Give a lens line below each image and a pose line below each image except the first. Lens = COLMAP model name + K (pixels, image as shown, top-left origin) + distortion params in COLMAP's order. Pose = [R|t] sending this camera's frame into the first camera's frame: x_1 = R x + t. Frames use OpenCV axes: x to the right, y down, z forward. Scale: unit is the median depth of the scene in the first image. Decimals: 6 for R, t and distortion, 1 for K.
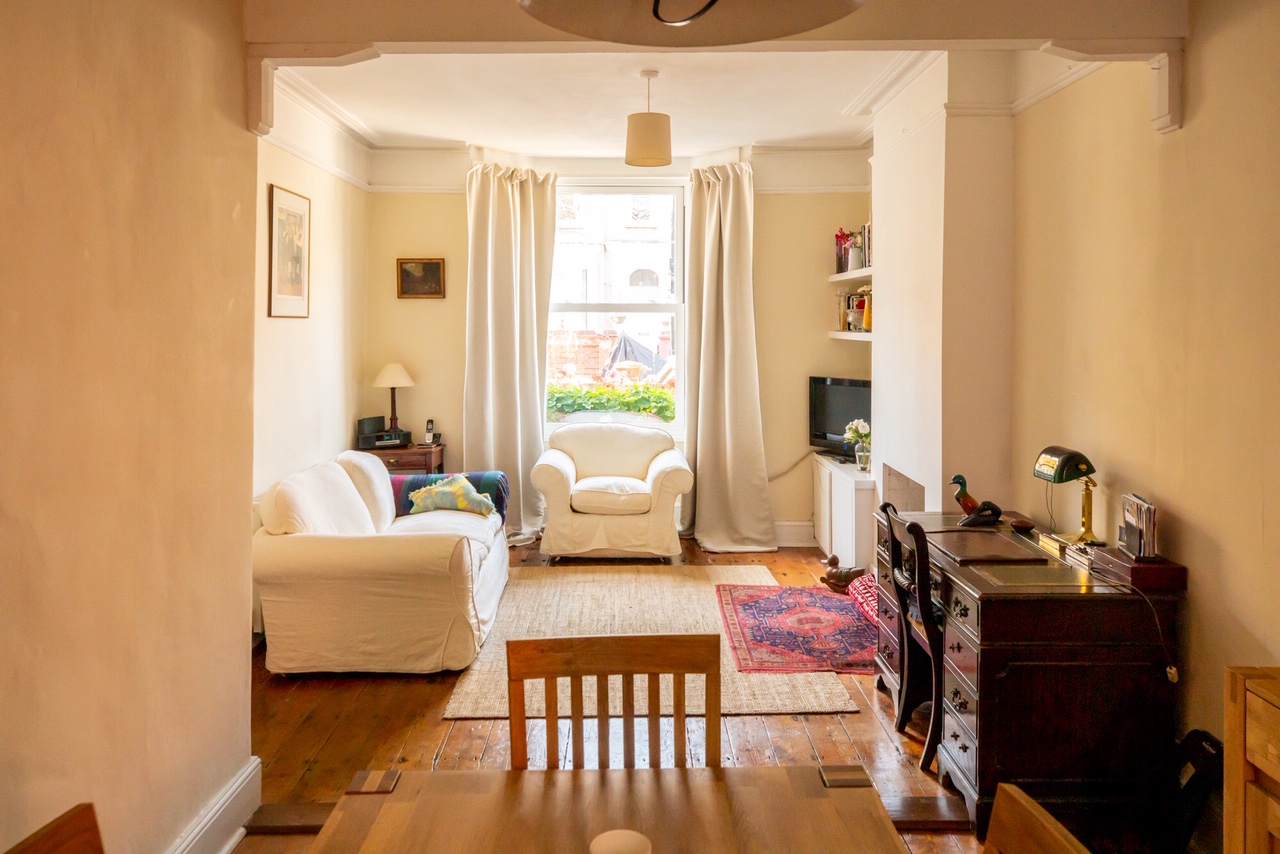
lens RADIAL K [[969.9, 0, 639.5], [0, 969.9, 554.8], [0, 0, 1]] dist [0.008012, 0.001844]
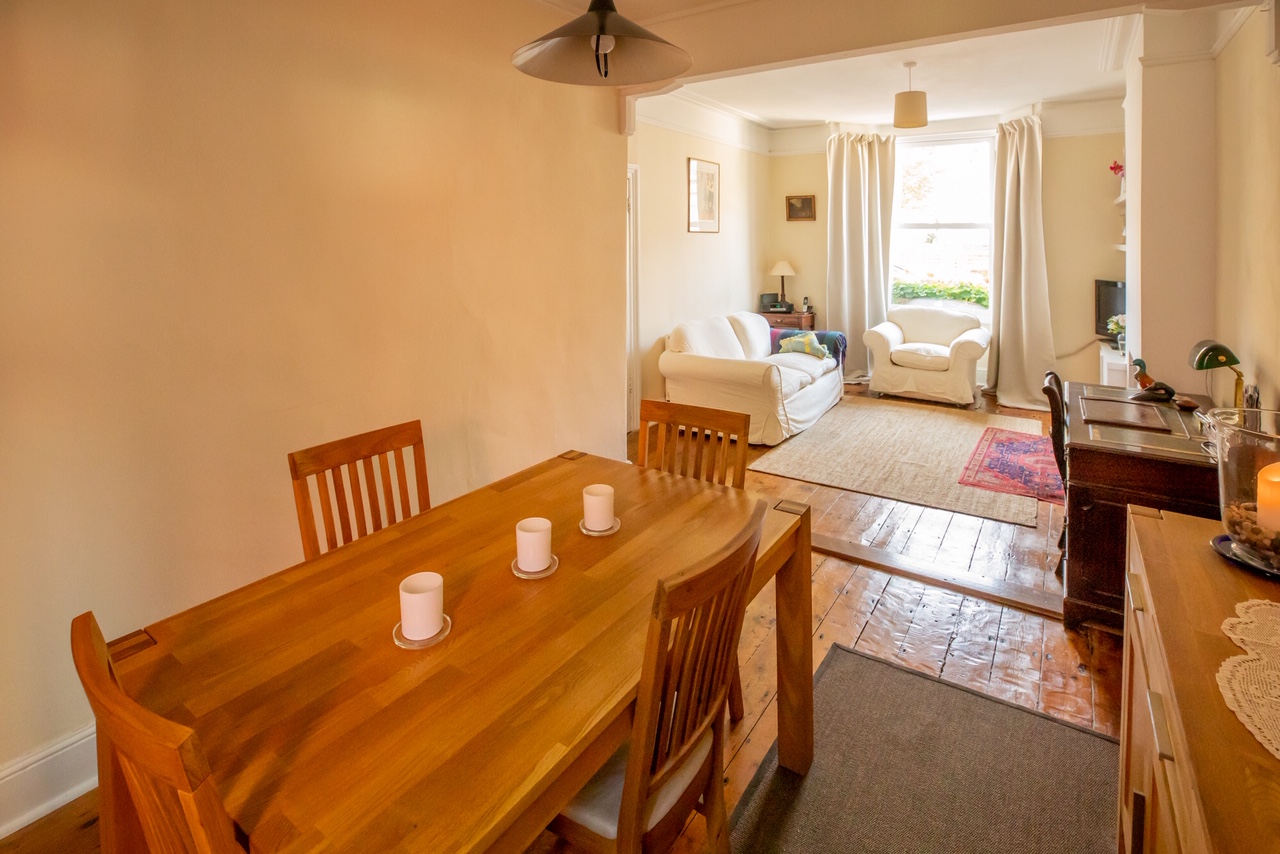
lens RADIAL K [[606.8, 0, 640.0], [0, 606.8, 427.0], [0, 0, 1]] dist [-0.015660, 0.007880]
pose [[0.831644, 0.167161, -0.529553, 0.138671], [-0.130666, 0.985748, 0.105960, 0.004216], [0.539718, -0.018927, 0.841633, -0.005921]]
